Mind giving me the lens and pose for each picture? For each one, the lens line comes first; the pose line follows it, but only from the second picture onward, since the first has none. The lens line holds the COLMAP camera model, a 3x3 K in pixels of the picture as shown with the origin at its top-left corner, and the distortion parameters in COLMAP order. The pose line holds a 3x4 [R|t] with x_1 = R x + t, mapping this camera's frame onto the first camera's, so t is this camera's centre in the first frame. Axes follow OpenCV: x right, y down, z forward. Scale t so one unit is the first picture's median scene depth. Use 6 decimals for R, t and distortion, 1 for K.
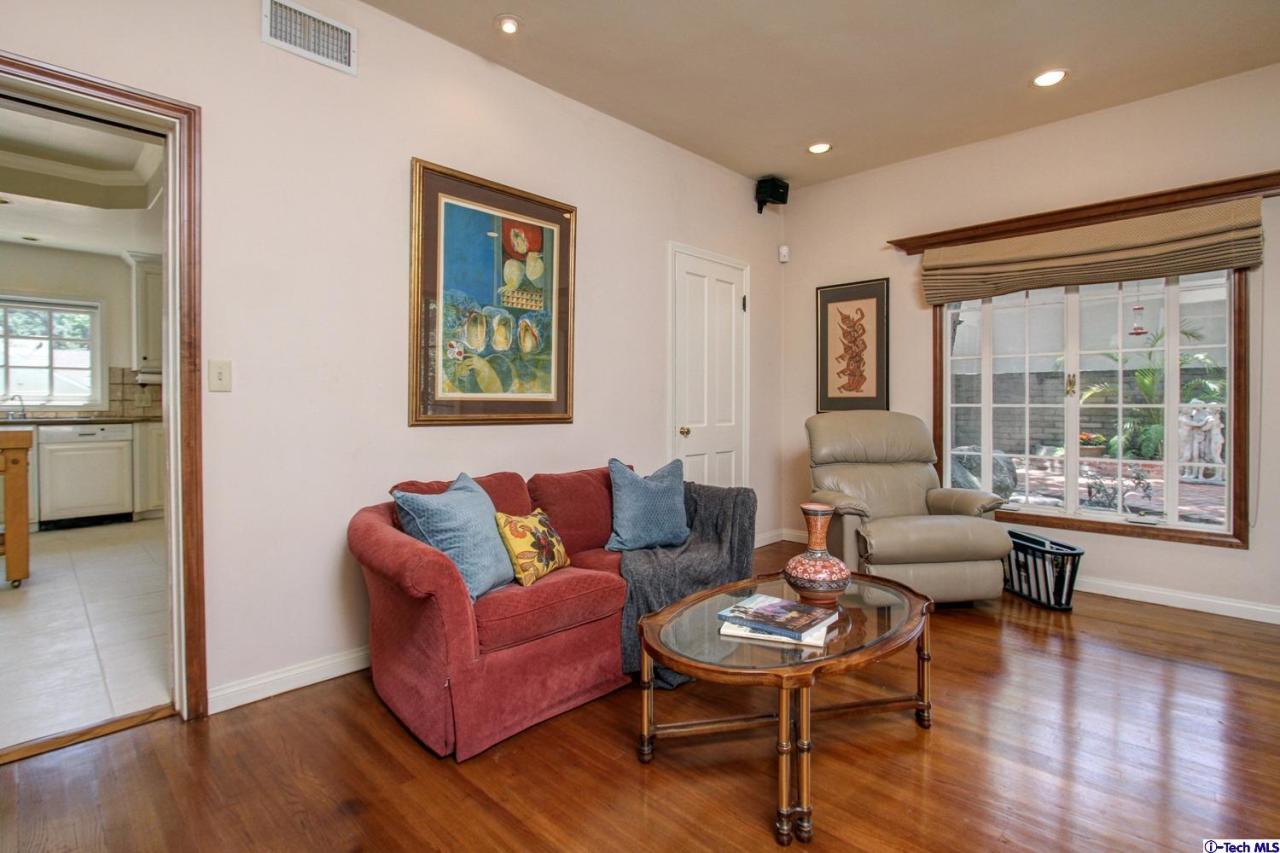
lens RADIAL K [[607.3, 0, 643.7], [0, 607.3, 415.4], [0, 0, 1]] dist [-0.011458, 0.000150]
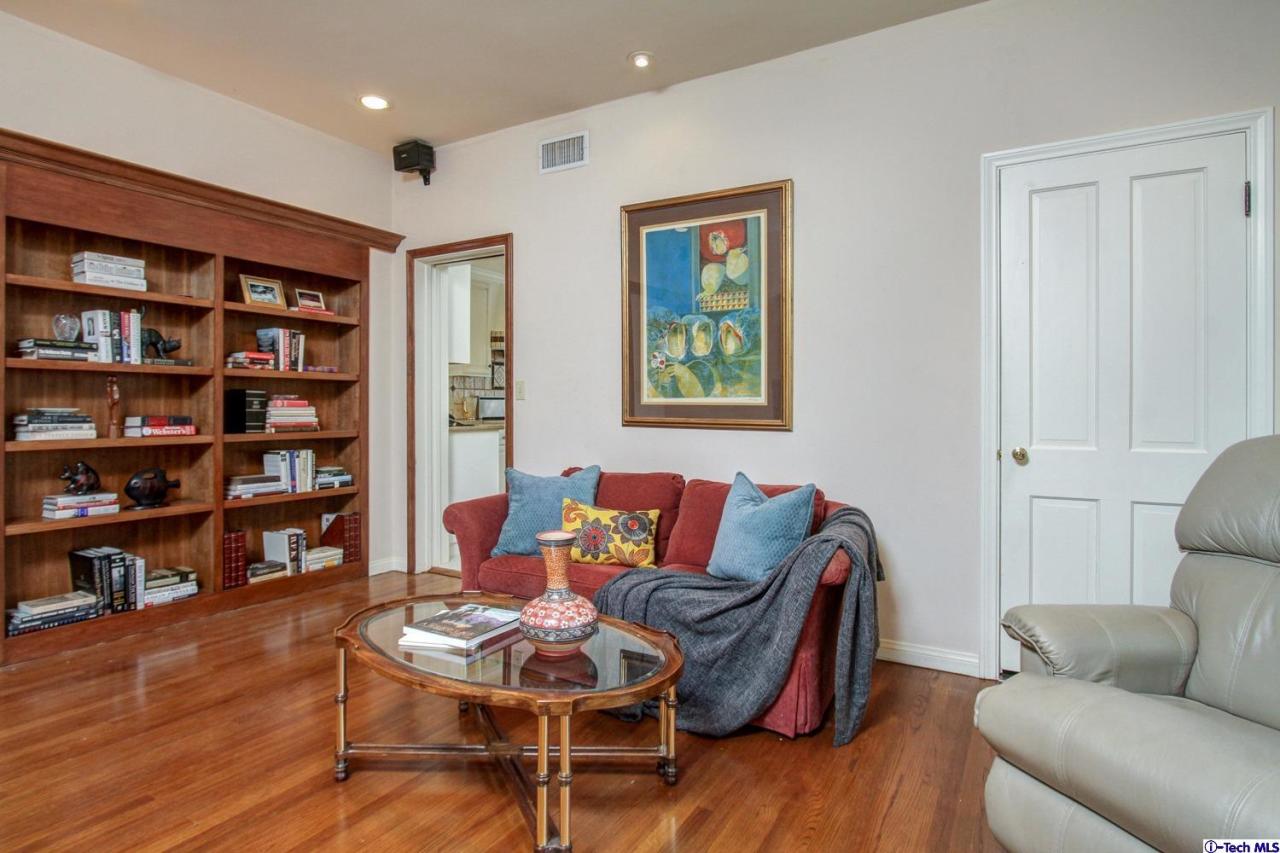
lens RADIAL K [[681.4, 0, 643.5], [0, 681.4, 415.4], [0, 0, 1]] dist [-0.012696, 0.000800]
pose [[0.243329, 0.013551, -0.969849, 0.851249], [-0.023286, 0.999696, 0.008126, -0.014045], [0.969664, 0.020606, 0.243571, 0.629375]]
